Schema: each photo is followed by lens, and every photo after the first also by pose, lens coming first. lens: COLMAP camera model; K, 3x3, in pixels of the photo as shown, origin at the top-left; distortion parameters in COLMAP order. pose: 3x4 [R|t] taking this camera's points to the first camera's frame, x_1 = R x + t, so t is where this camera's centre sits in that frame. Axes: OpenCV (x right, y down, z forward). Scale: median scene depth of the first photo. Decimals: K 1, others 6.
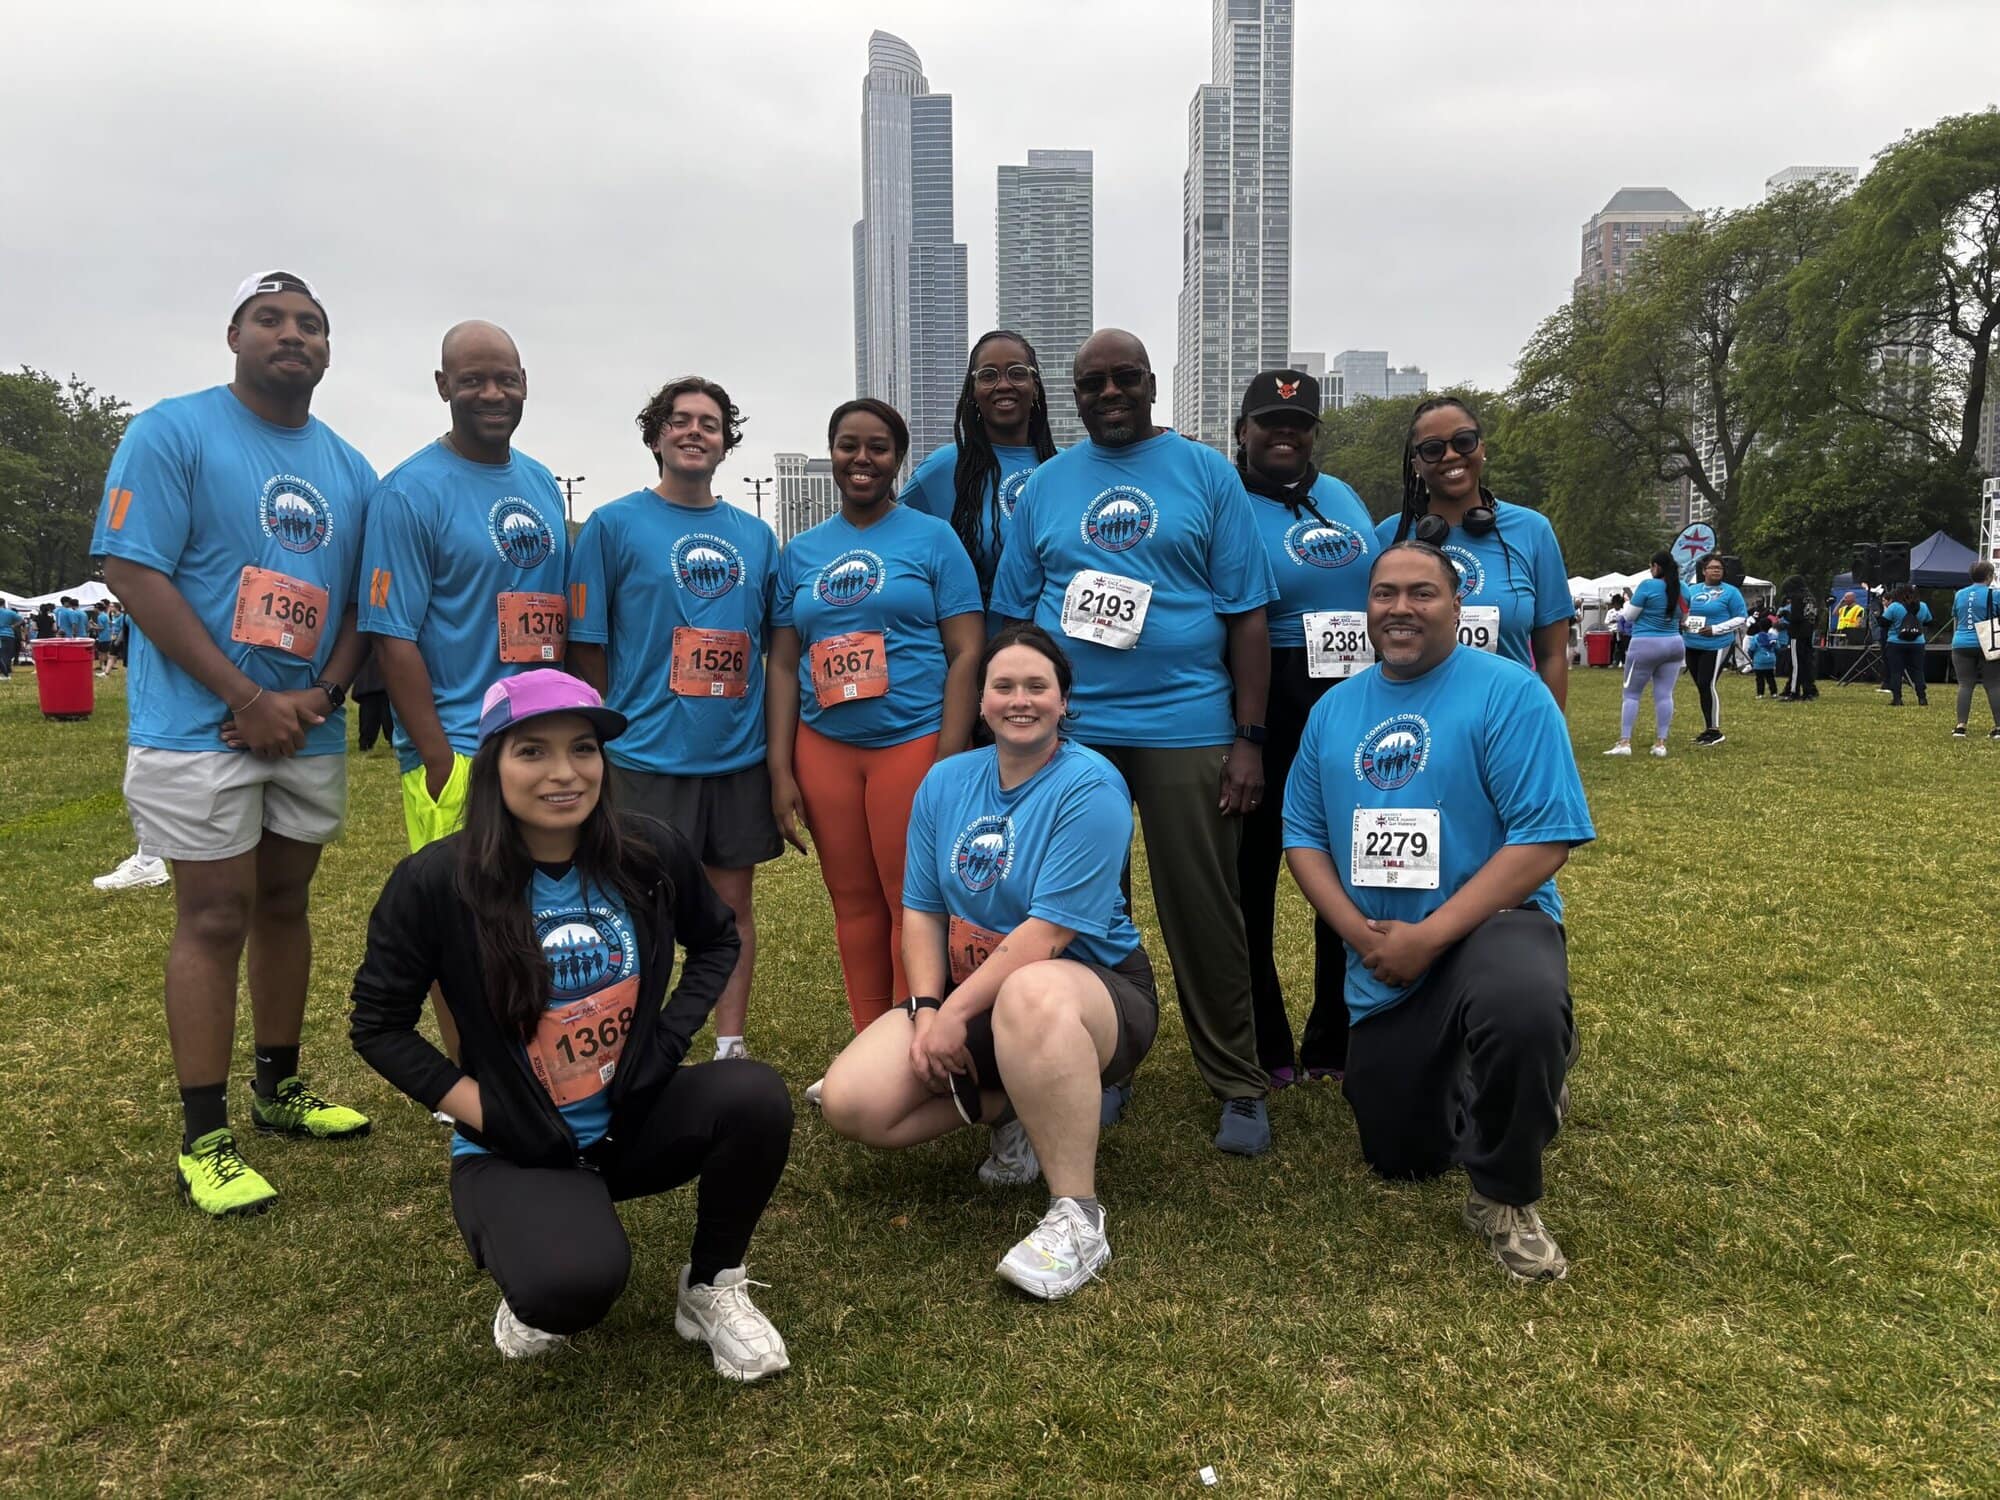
lens RADIAL K [[1496.7, 0, 1000.0], [0, 1496.7, 750.0], [0, 0, 1]] dist [0.010684, 0.002898]
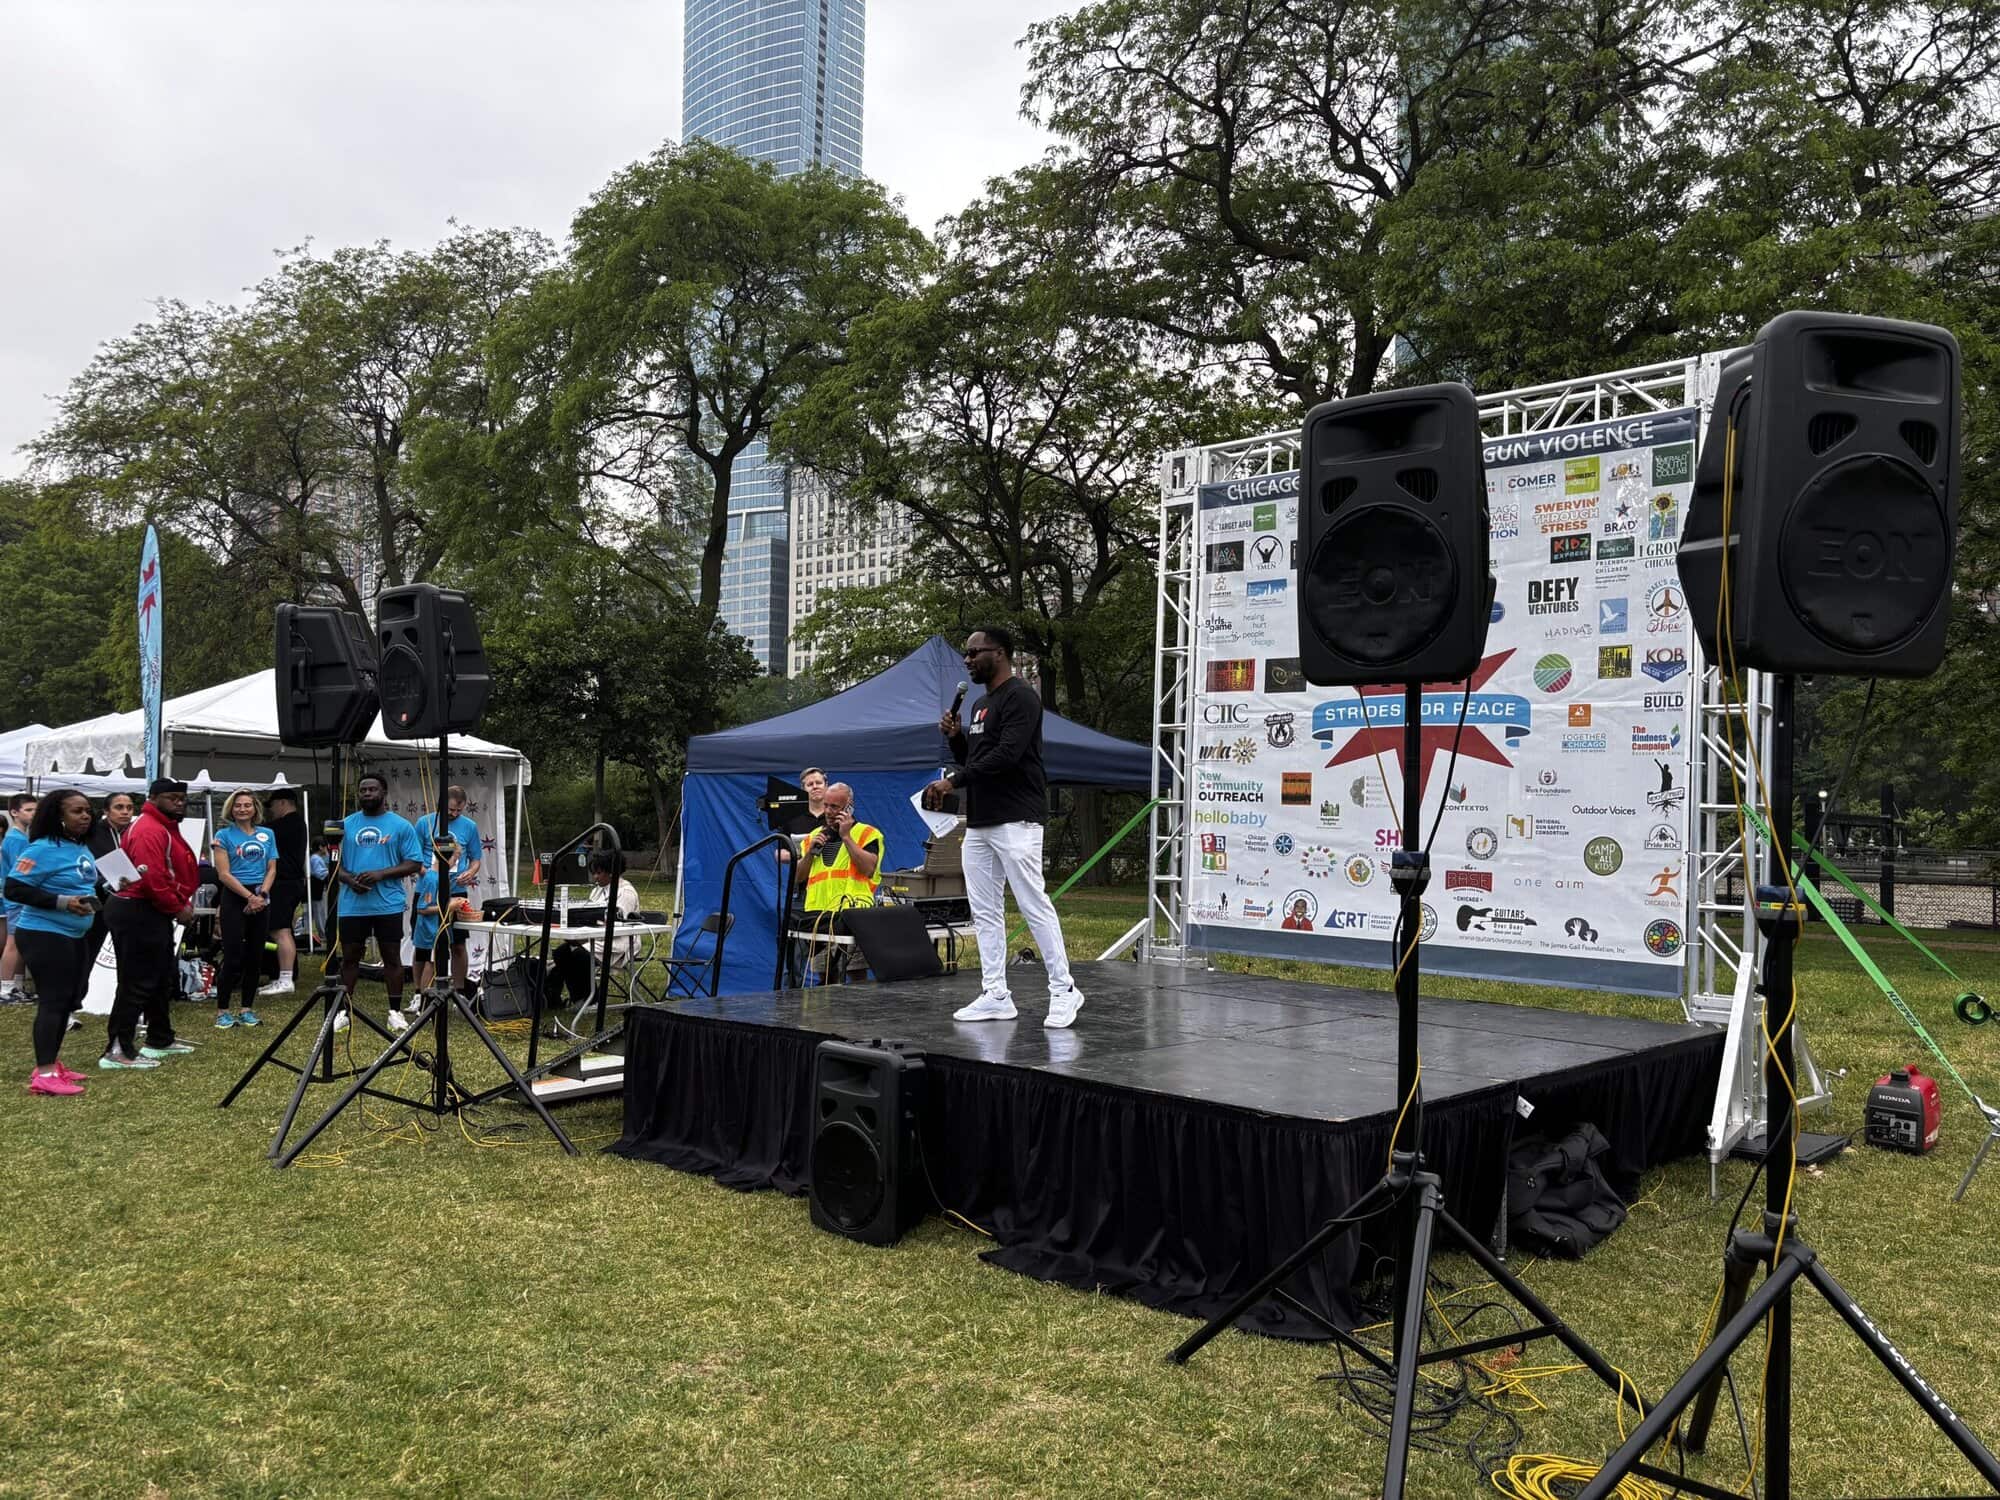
lens RADIAL K [[1496.7, 0, 1000.0], [0, 1496.7, 750.0], [0, 0, 1]] dist [0.010684, 0.002898]
pose [[0.672536, 0.053044, 0.738161, 0.160533], [0.043880, 0.992815, -0.111322, -0.032654], [-0.738762, 0.107258, 0.665377, 0.333315]]
